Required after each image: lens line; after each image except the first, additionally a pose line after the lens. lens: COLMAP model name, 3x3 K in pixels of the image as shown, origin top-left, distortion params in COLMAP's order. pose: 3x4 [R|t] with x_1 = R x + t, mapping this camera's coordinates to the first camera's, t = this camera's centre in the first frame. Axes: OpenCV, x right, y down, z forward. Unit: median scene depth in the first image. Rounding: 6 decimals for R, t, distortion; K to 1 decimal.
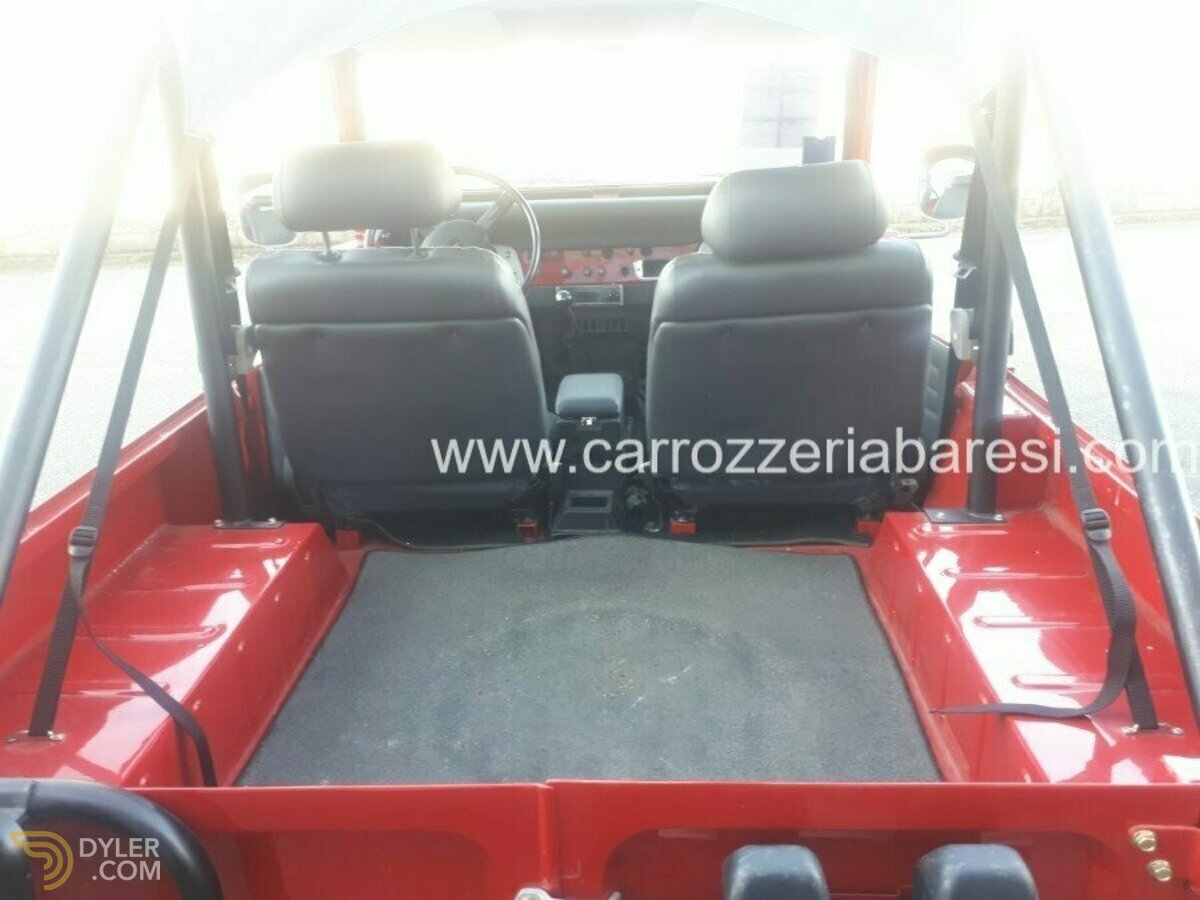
lens RADIAL K [[967.0, 0, 598.8], [0, 967.0, 430.8], [0, 0, 1]] dist [0.015538, -0.002568]
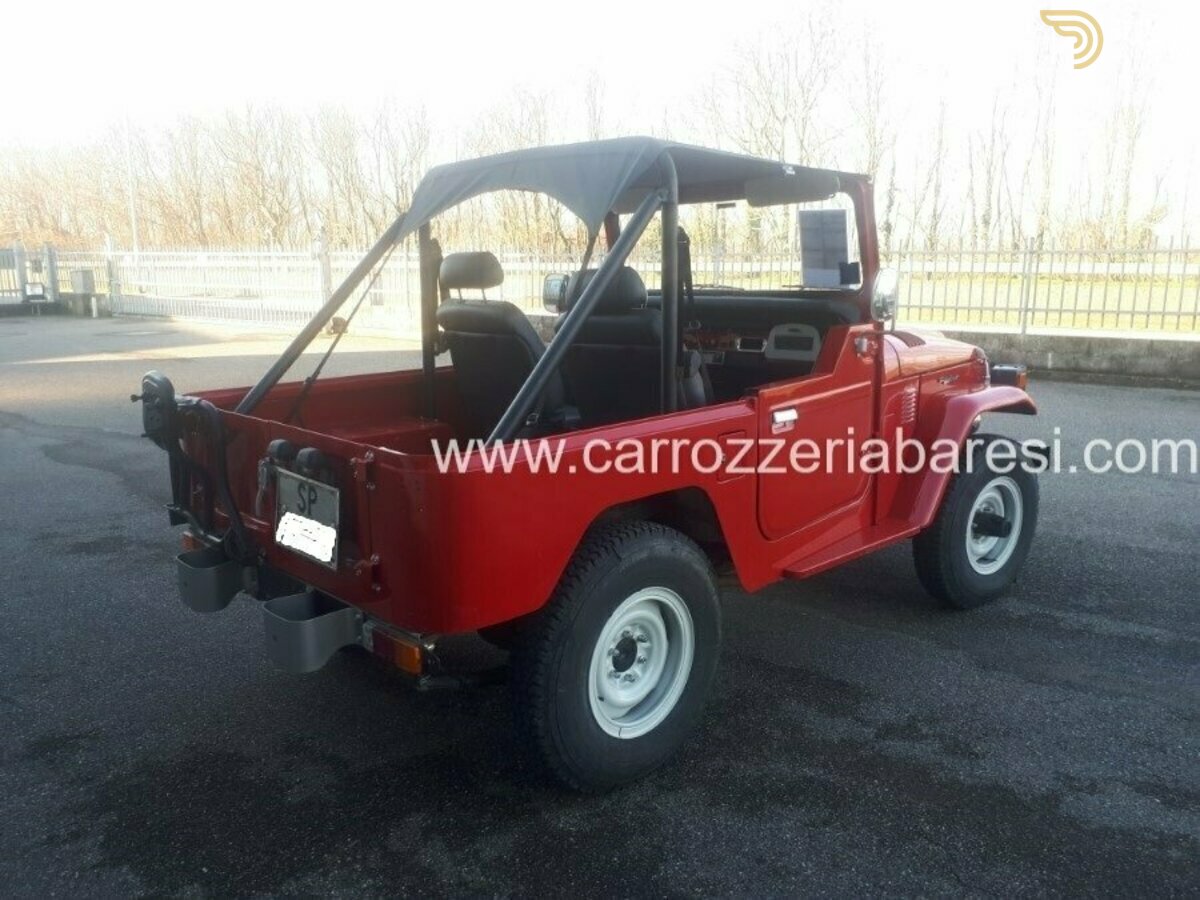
lens RADIAL K [[959.7, 0, 604.8], [0, 959.7, 446.2], [0, 0, 1]] dist [0.078205, -0.108542]
pose [[0.718933, 0.154997, -0.677577, 1.361541], [-0.236412, 0.971230, -0.028671, 0.117008], [0.653639, 0.180800, 0.734893, -0.316295]]
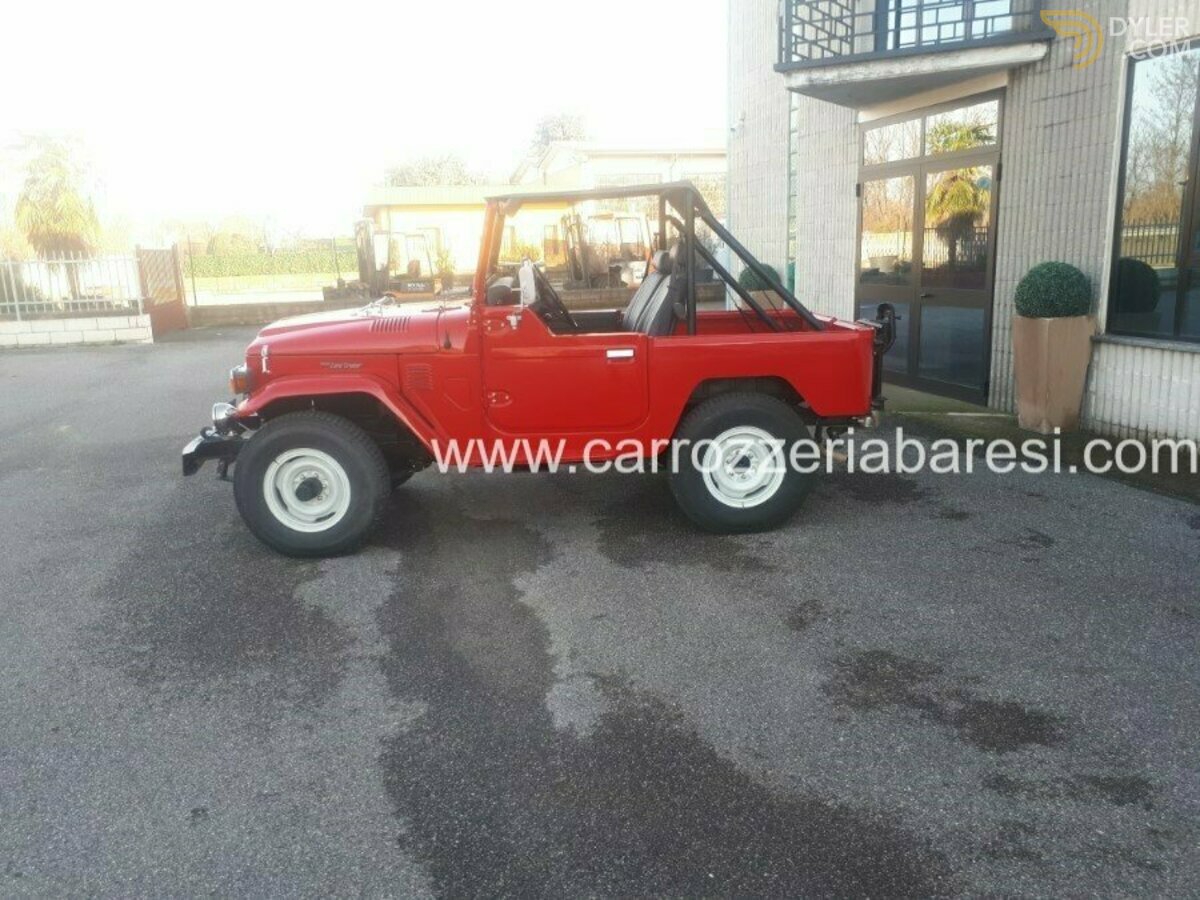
lens RADIAL K [[953.0, 0, 607.8], [0, 953.0, 451.4], [0, 0, 1]] dist [0.094319, -0.138062]
pose [[-0.115303, -0.185415, 0.975872, -3.073230], [0.349090, 0.912195, 0.214562, -0.377533], [-0.929969, 0.365406, -0.040452, 1.412355]]
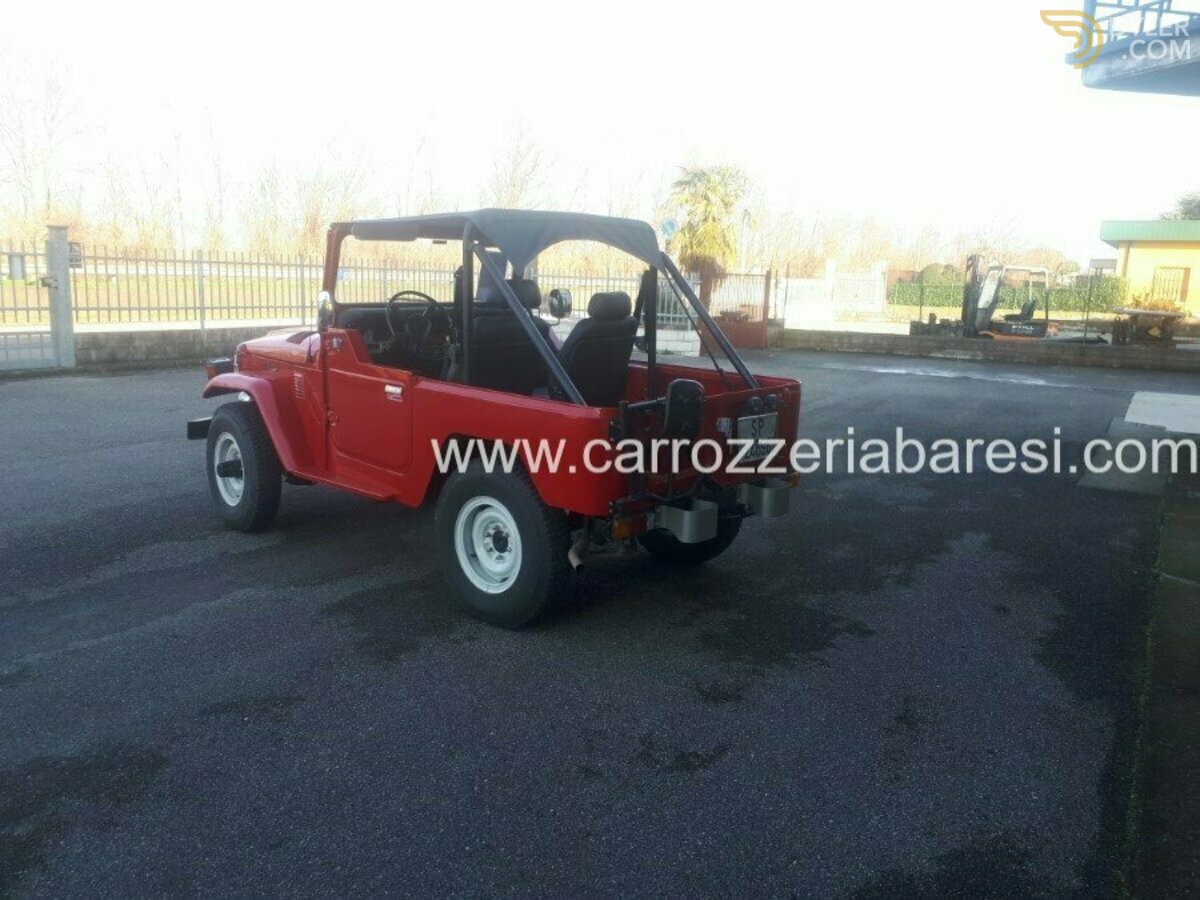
lens RADIAL K [[959.7, 0, 604.8], [0, 959.7, 446.2], [0, 0, 1]] dist [0.078205, -0.108542]
pose [[0.626943, -0.095438, 0.773197, -2.039536], [0.205087, 0.977680, -0.045616, 0.328967], [-0.751586, 0.187171, 0.632523, -0.813089]]
